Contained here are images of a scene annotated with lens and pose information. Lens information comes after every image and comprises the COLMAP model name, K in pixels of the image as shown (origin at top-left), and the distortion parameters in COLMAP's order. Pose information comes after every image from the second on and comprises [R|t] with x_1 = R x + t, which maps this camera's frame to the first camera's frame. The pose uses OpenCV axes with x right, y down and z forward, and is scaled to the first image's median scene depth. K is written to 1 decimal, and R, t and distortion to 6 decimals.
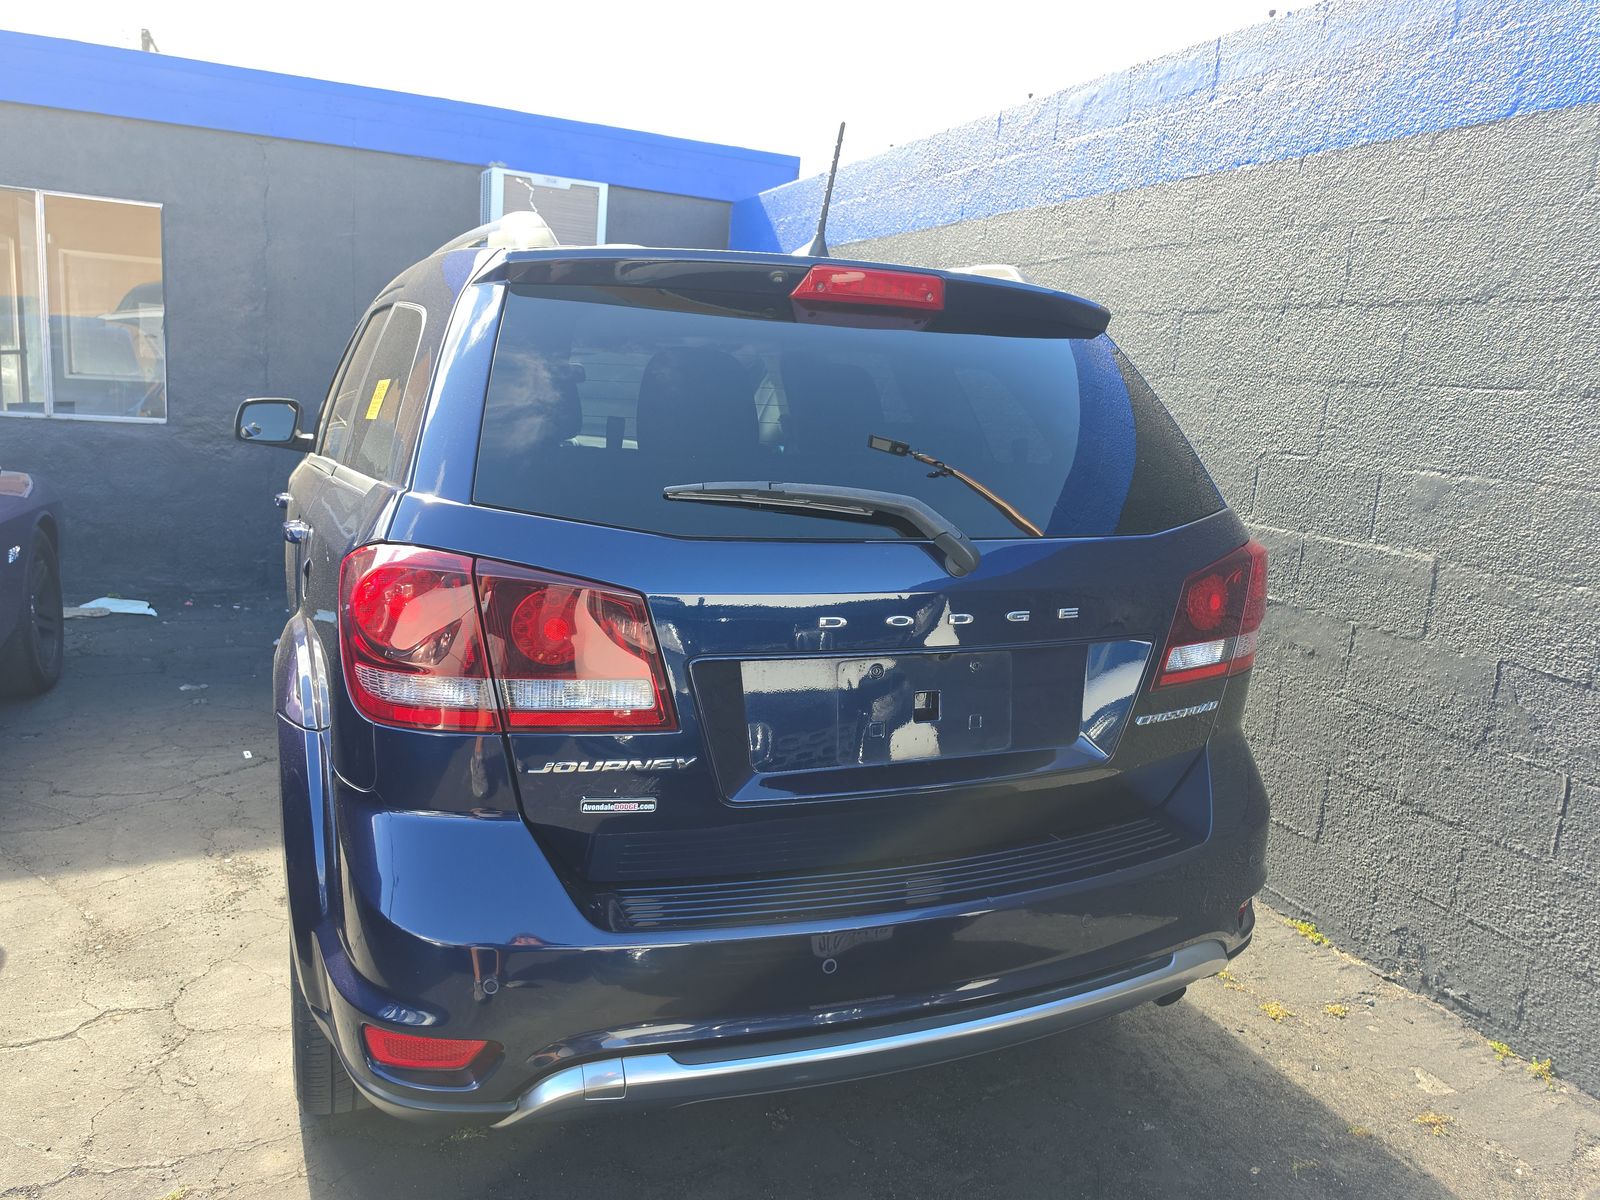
lens RADIAL K [[1137.1, 0, 800.0], [0, 1137.1, 600.0], [0, 0, 1]] dist [0.006166, -0.016807]
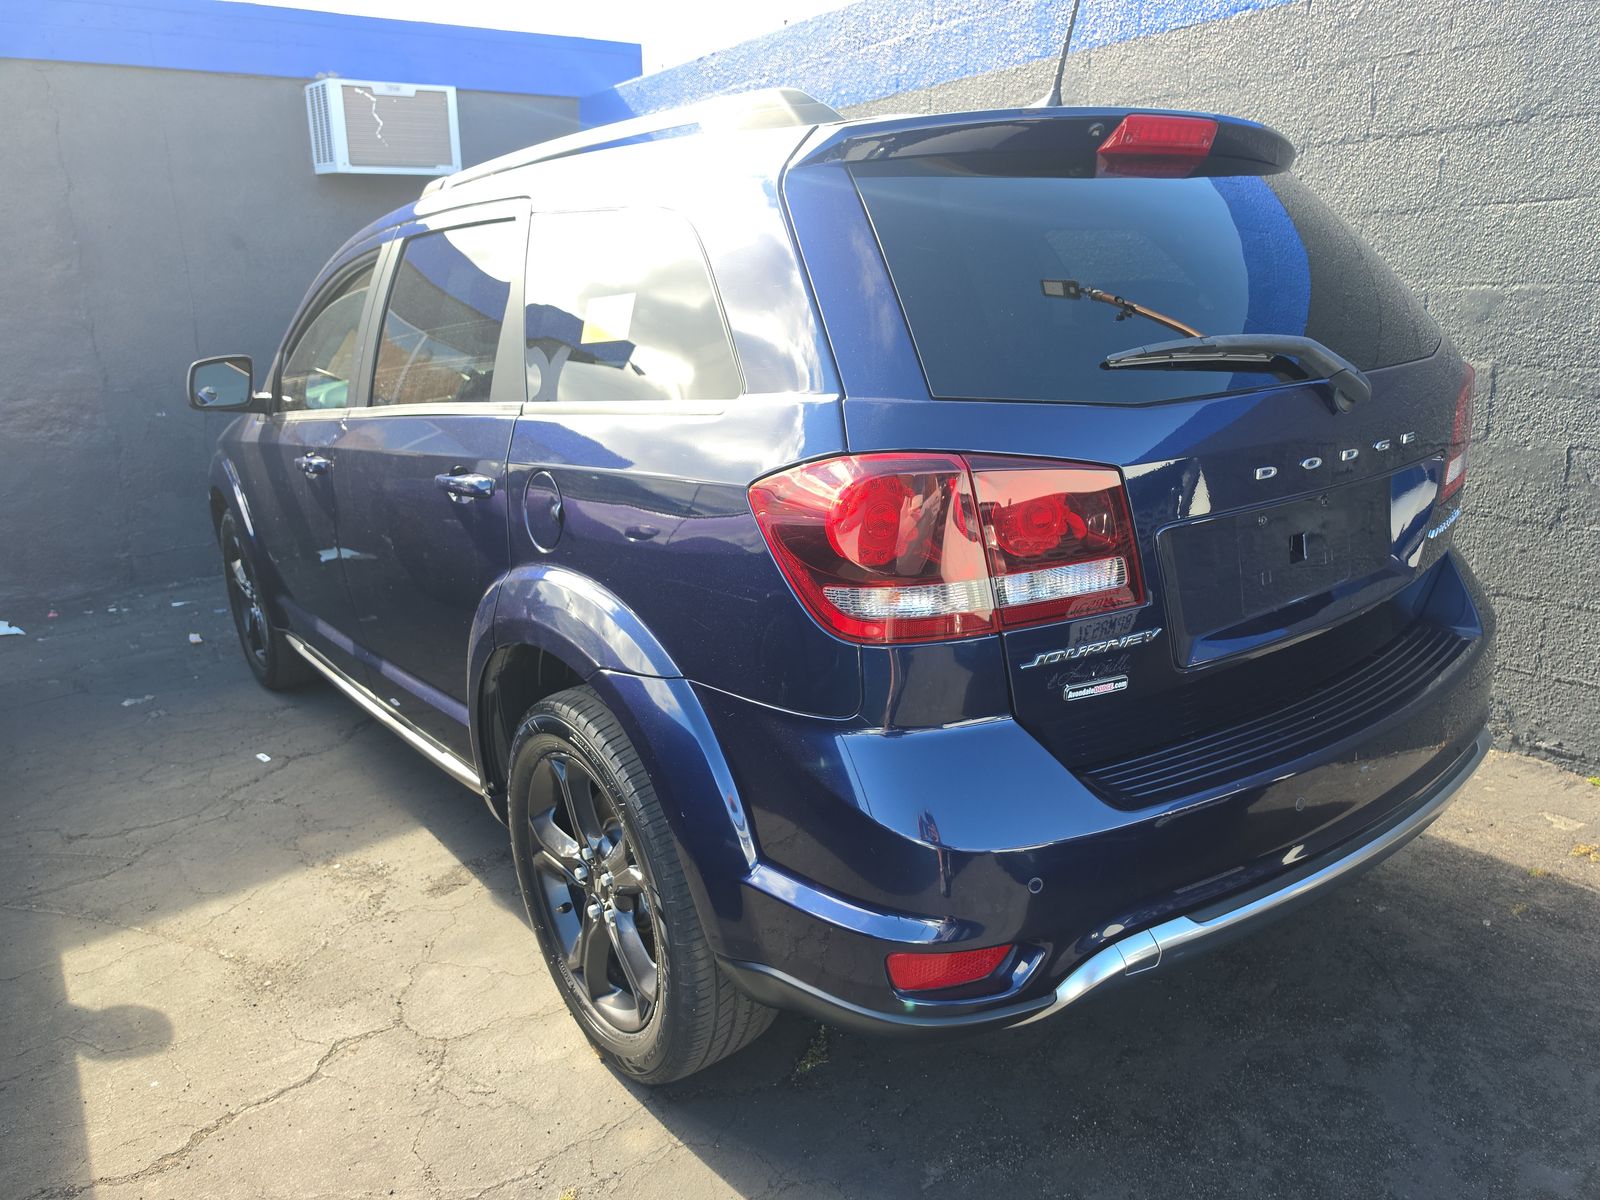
lens RADIAL K [[1140.1, 0, 800.0], [0, 1140.1, 600.0], [0, 0, 1]] dist [-0.015156, 0.001529]
pose [[0.965880, -0.163326, 0.201001, -0.350852], [0.146810, 0.984631, 0.094602, -0.014434], [-0.213363, -0.061866, 0.975012, 0.060453]]
